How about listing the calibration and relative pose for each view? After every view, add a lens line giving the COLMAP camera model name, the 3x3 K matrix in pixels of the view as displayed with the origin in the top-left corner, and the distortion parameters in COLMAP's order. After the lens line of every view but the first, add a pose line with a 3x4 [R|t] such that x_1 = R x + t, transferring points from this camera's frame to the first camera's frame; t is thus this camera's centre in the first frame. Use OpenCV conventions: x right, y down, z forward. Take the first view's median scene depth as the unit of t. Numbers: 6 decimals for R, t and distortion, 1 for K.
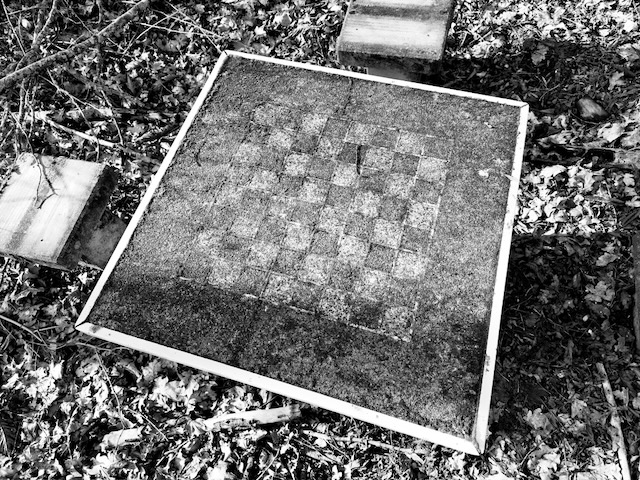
lens RADIAL K [[482.6, 0, 320.0], [0, 482.6, 240.0], [0, 0, 1]] dist [-0.031017, -0.002380]
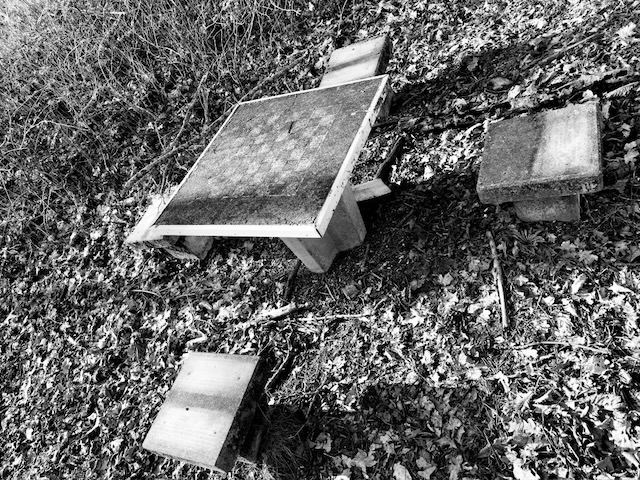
lens RADIAL K [[482.6, 0, 320.0], [0, 482.6, 240.0], [0, 0, 1]] dist [-0.031017, -0.002380]
pose [[0.926344, -0.172831, -0.334688, 0.560793], [0.076035, 0.956030, -0.283240, 0.589011], [0.368924, 0.236930, 0.898754, -0.359485]]
